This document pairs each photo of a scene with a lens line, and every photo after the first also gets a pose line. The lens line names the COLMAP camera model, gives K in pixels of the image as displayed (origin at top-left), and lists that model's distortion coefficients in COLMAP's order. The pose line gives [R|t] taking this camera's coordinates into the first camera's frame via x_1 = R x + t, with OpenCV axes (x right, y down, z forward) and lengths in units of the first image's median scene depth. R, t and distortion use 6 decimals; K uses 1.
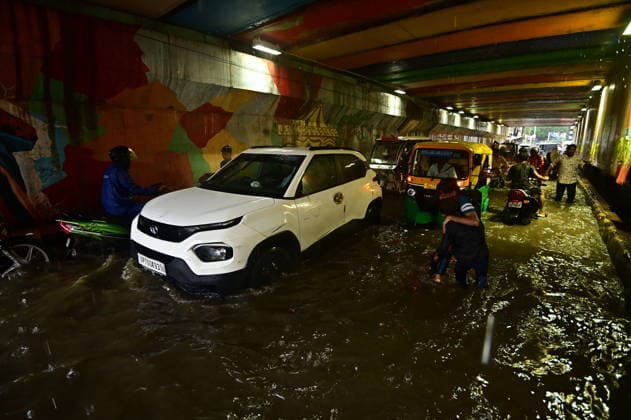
lens RADIAL K [[299.0, 0, 313.7], [0, 299.0, 209.9], [0, 0, 1]] dist [-0.026726, -0.010503]
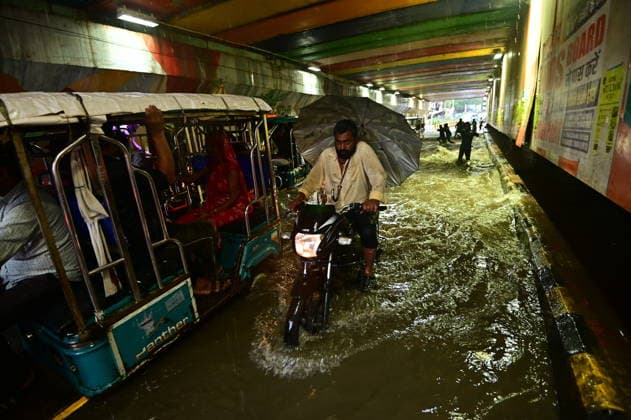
lens RADIAL K [[299.5, 0, 312.9], [0, 299.5, 209.8], [0, 0, 1]] dist [-0.038703, -0.001361]
pose [[0.977725, -0.114982, 0.175594, 0.082198], [0.106809, 0.992738, 0.055338, -0.001309], [-0.180682, -0.035351, 0.982906, 0.058011]]
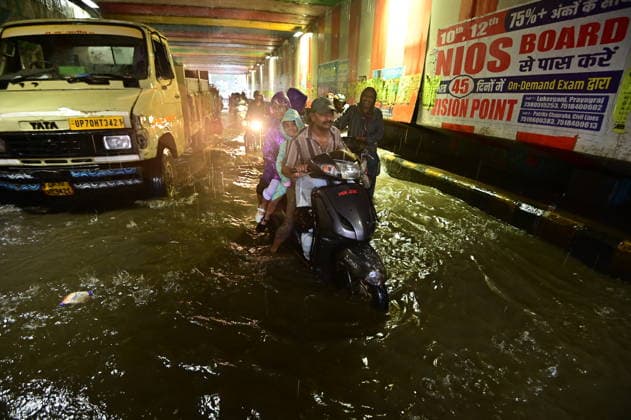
lens RADIAL K [[299.5, 0, 312.9], [0, 299.5, 209.8], [0, 0, 1]] dist [-0.038703, -0.001361]
pose [[0.558939, -0.296757, 0.774288, -0.056506], [0.171366, 0.954949, 0.242293, -0.052312], [-0.811308, -0.002740, 0.584612, 0.306790]]
